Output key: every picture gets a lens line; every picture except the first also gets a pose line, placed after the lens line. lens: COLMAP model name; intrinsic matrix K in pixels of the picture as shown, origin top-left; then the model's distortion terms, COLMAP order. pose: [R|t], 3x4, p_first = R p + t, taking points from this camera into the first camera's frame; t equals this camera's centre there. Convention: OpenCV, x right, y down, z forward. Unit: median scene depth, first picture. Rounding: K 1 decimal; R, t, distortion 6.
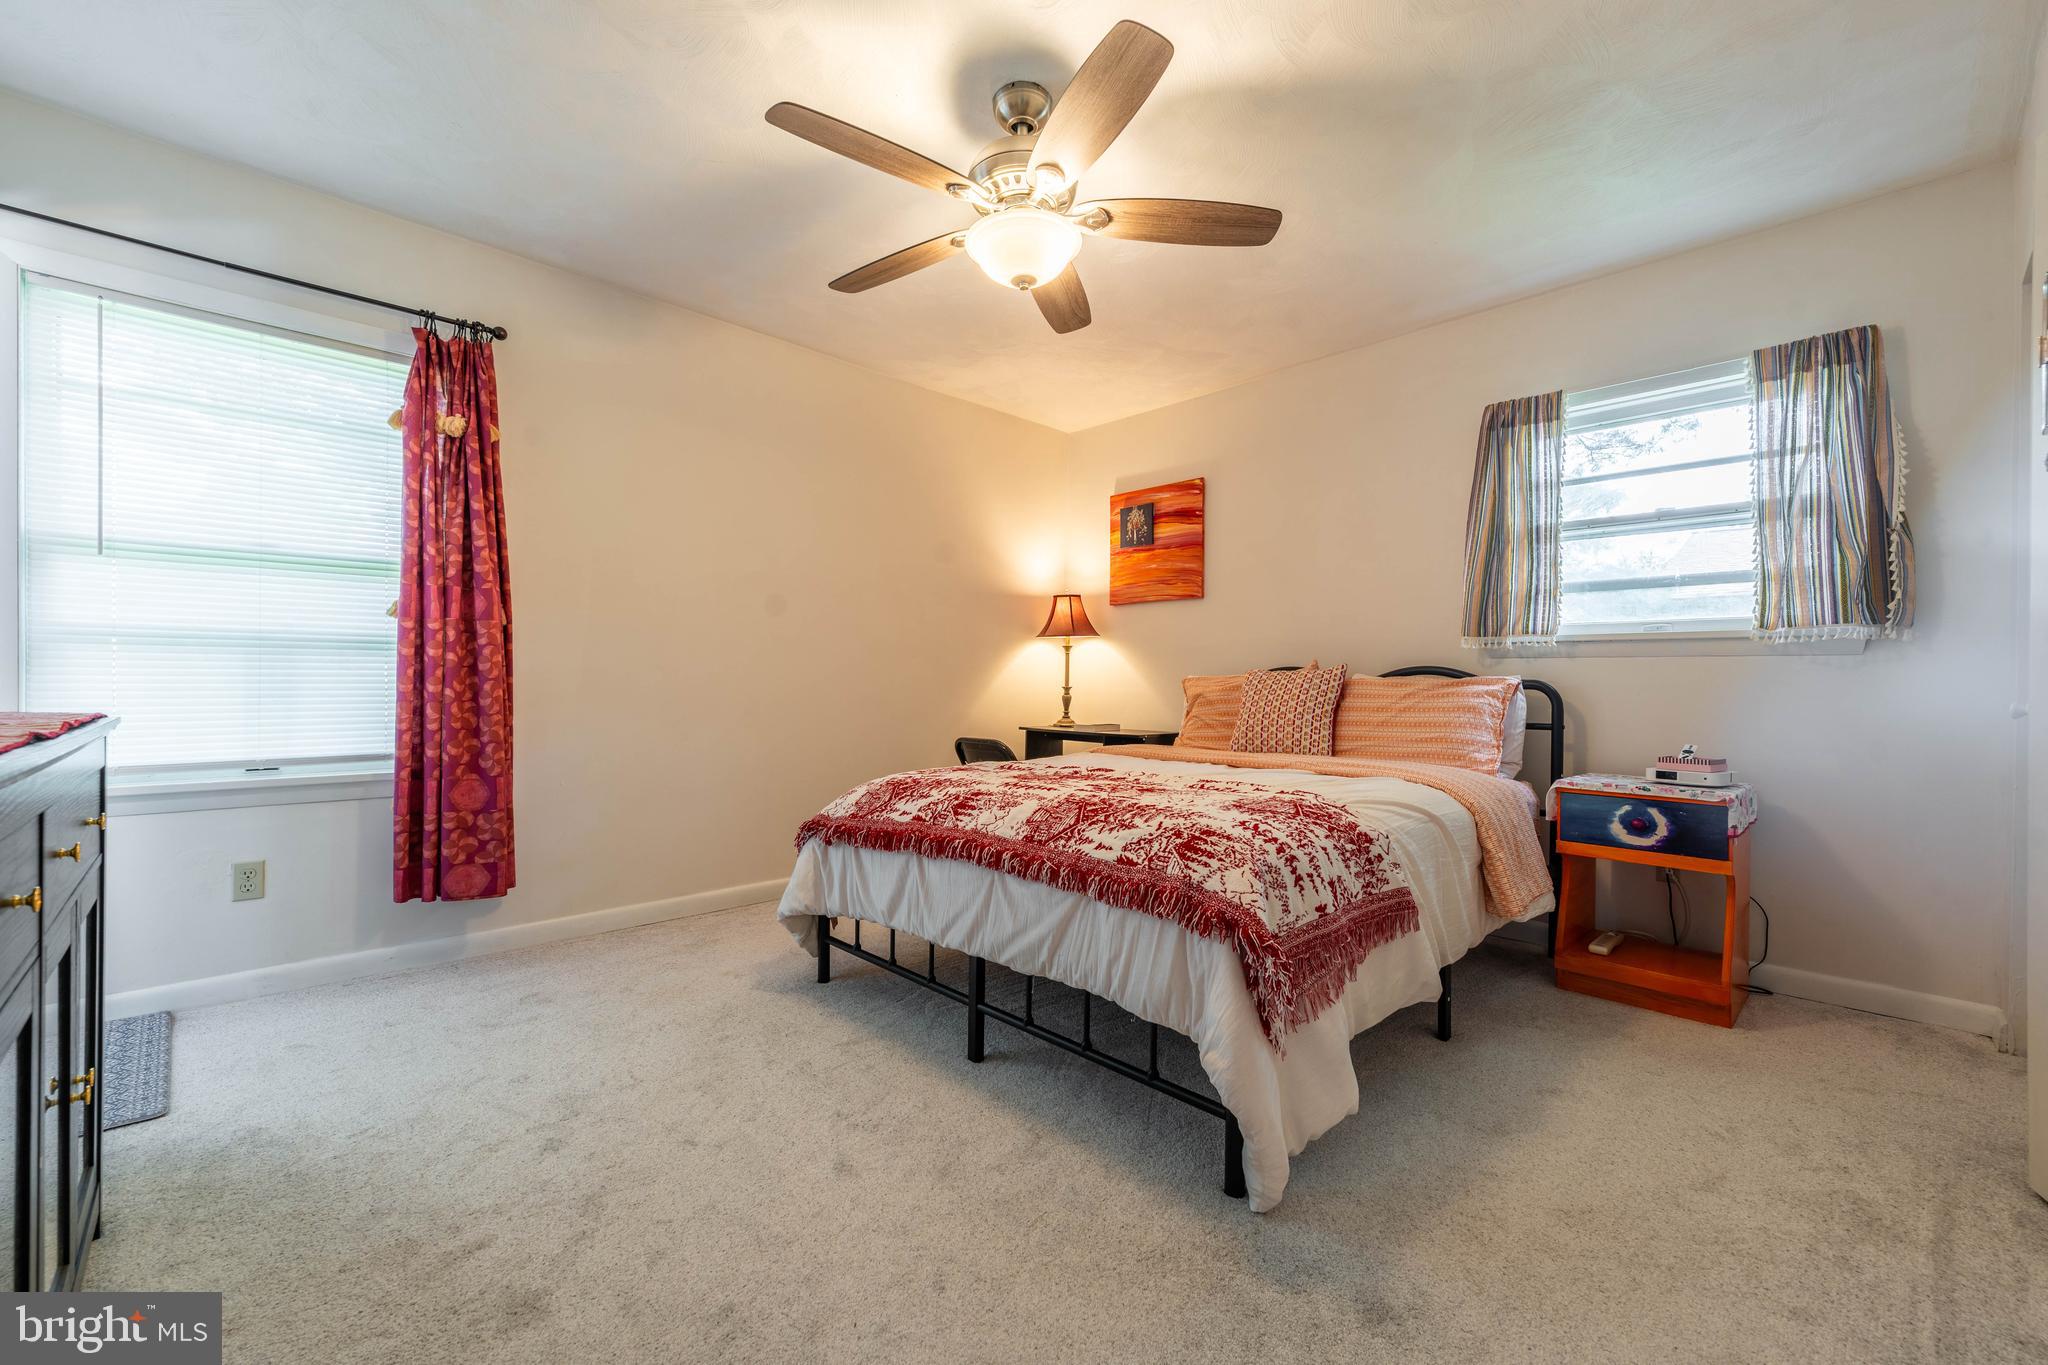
lens RADIAL K [[823.4, 0, 1021.9], [0, 823.4, 686.7], [0, 0, 1]] dist [-0.002320, -0.000710]
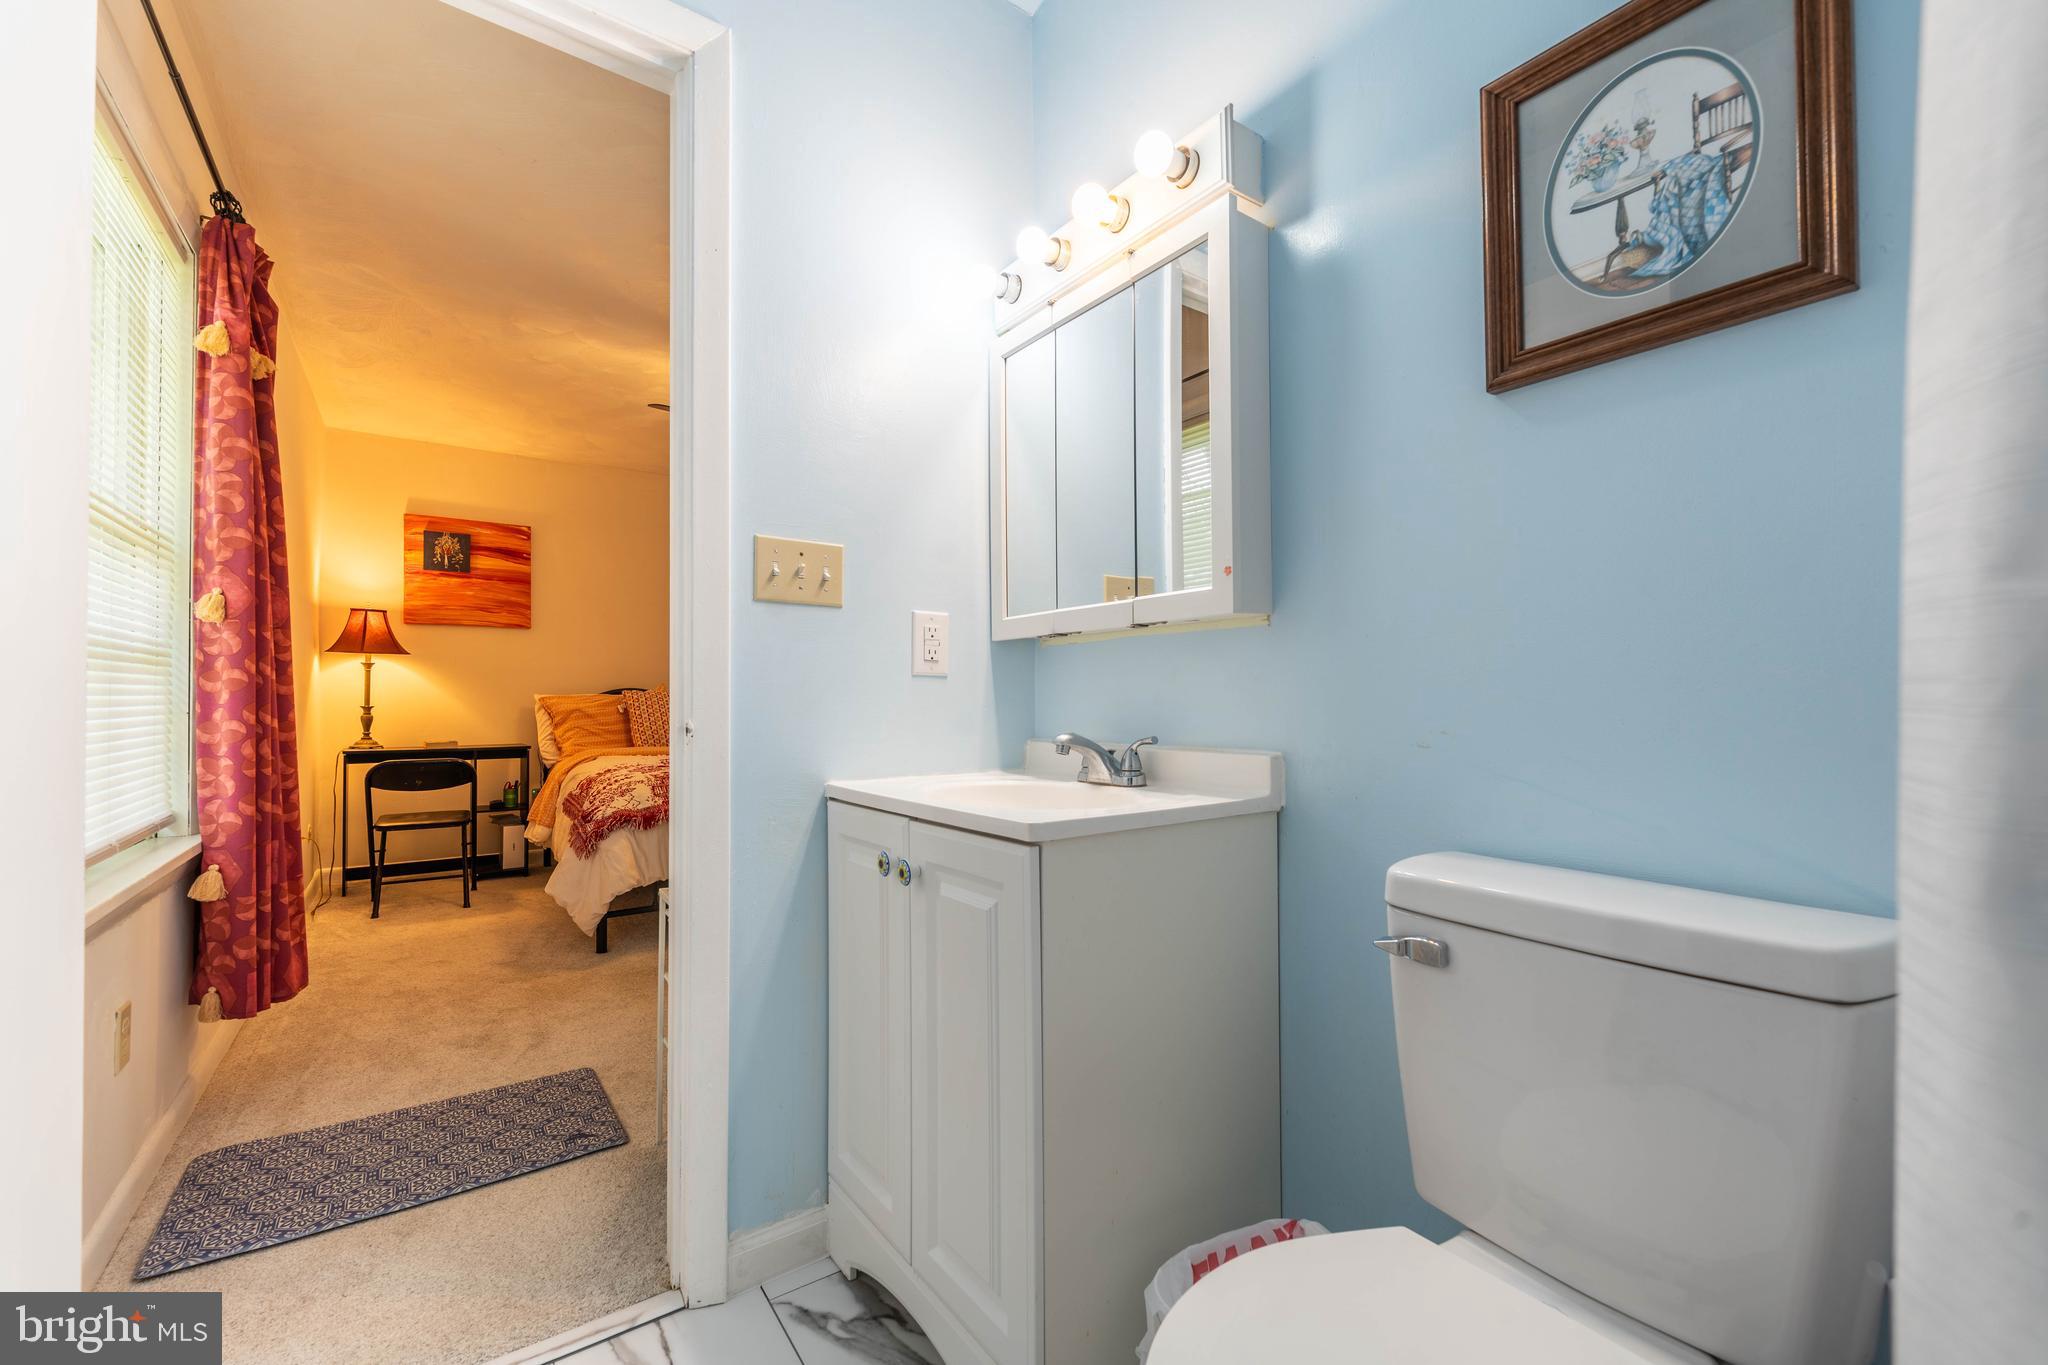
lens RADIAL K [[823.4, 0, 1021.9], [0, 823.4, 686.7], [0, 0, 1]] dist [-0.002320, -0.000710]
pose [[0.133552, 0.004112, 0.991033, -0.851034], [0.007082, 0.999962, -0.005104, -0.013285], [-0.991017, 0.007700, 0.133518, 0.145241]]
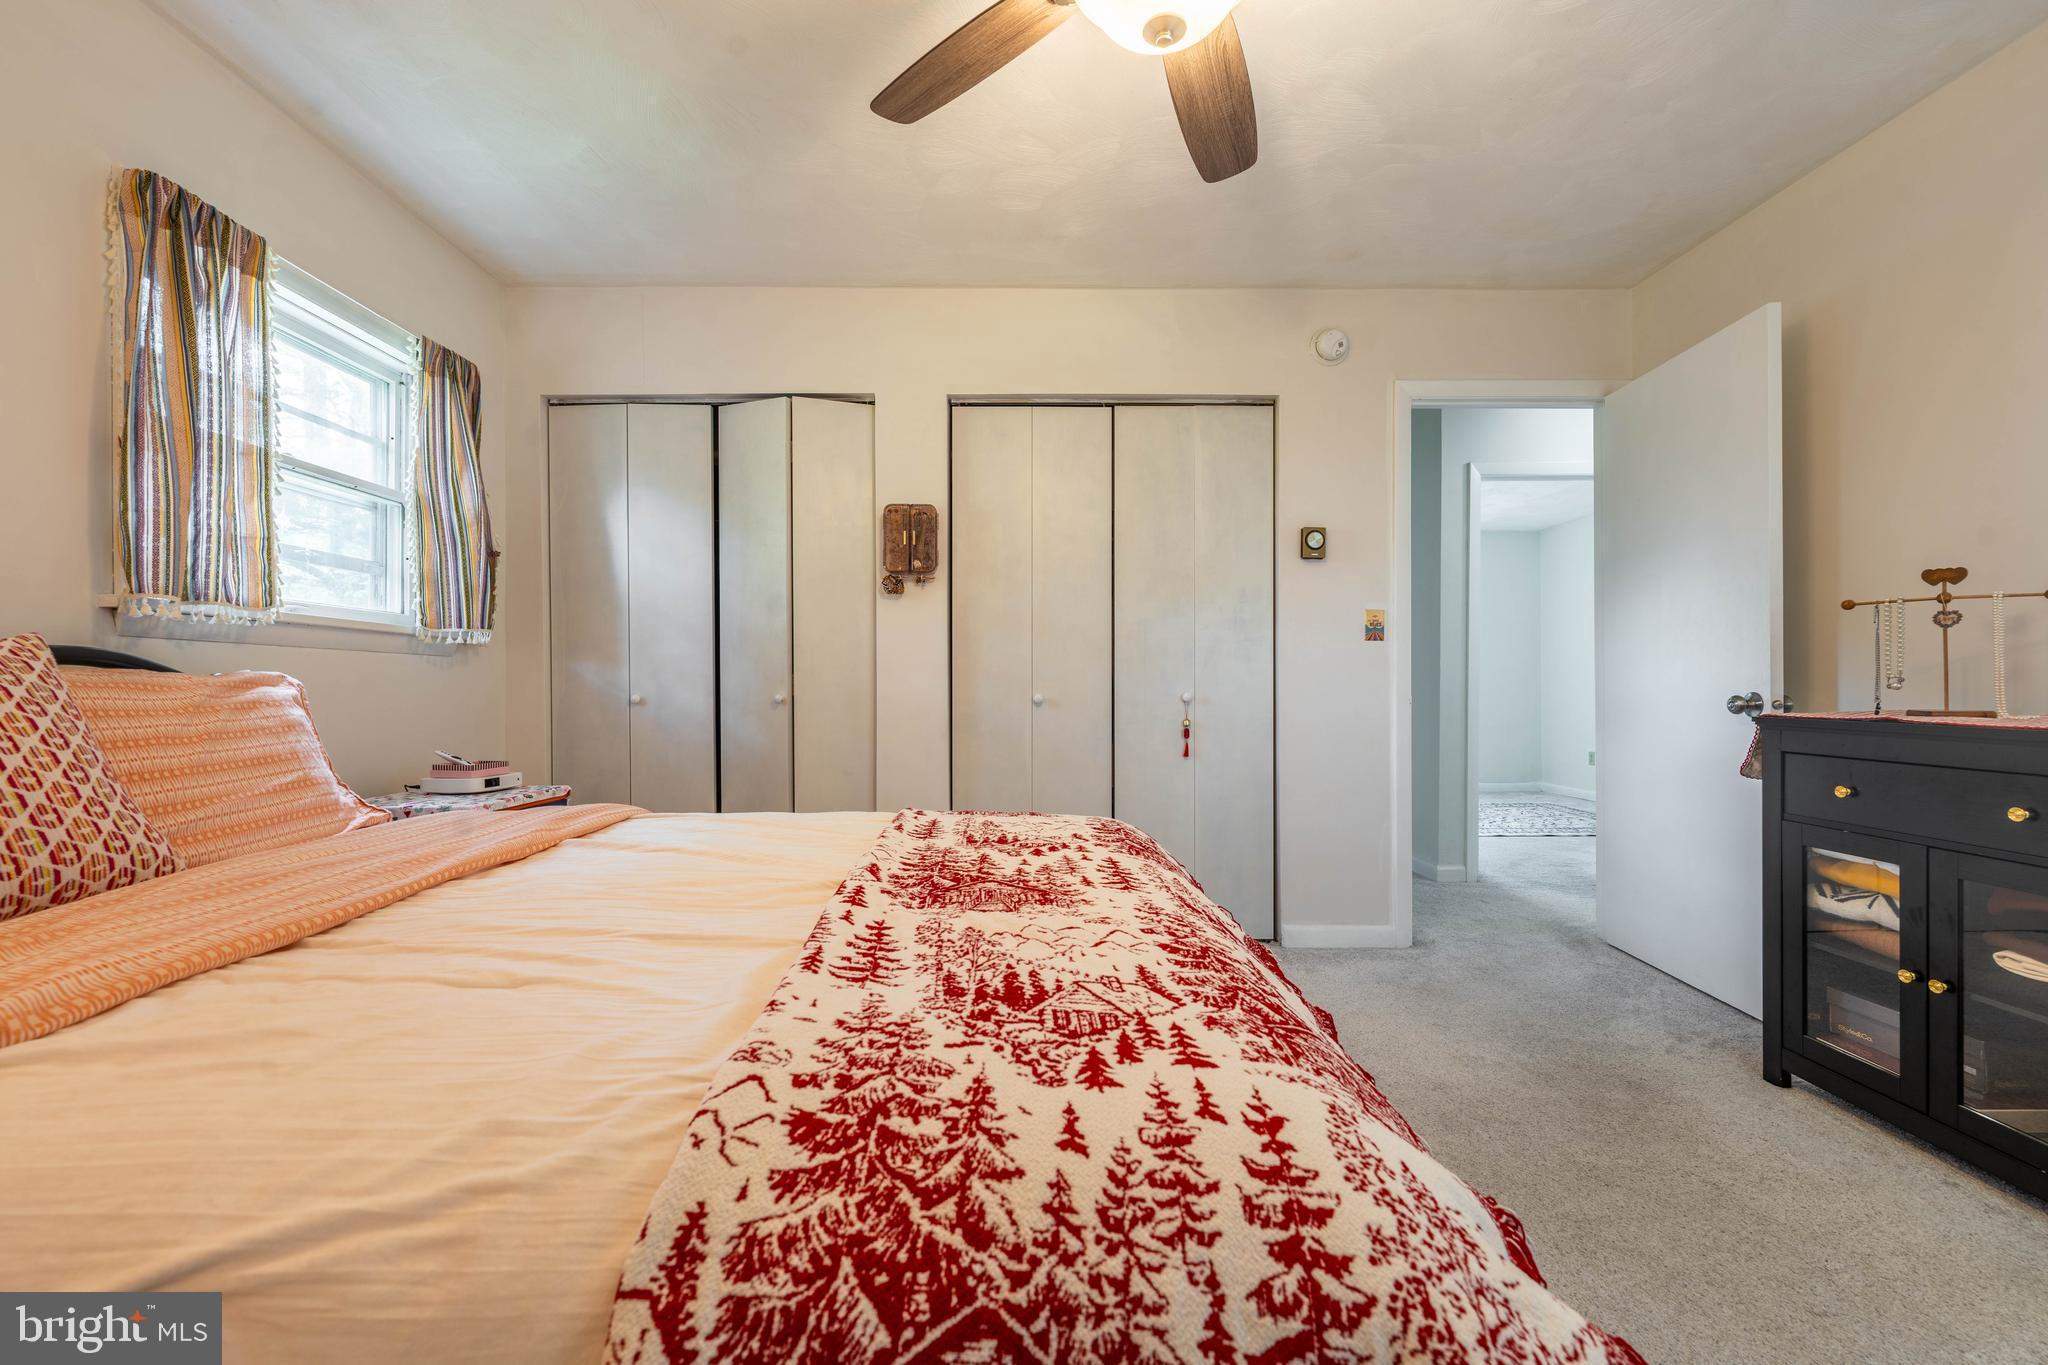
lens RADIAL K [[823.4, 0, 1021.9], [0, 823.4, 686.7], [0, 0, 1]] dist [-0.002320, -0.000710]
pose [[-0.730945, -0.009187, 0.682375, -0.172485], [-0.004753, 0.999954, 0.008371, -0.006647], [-0.682420, 0.002876, -0.730955, 0.763871]]
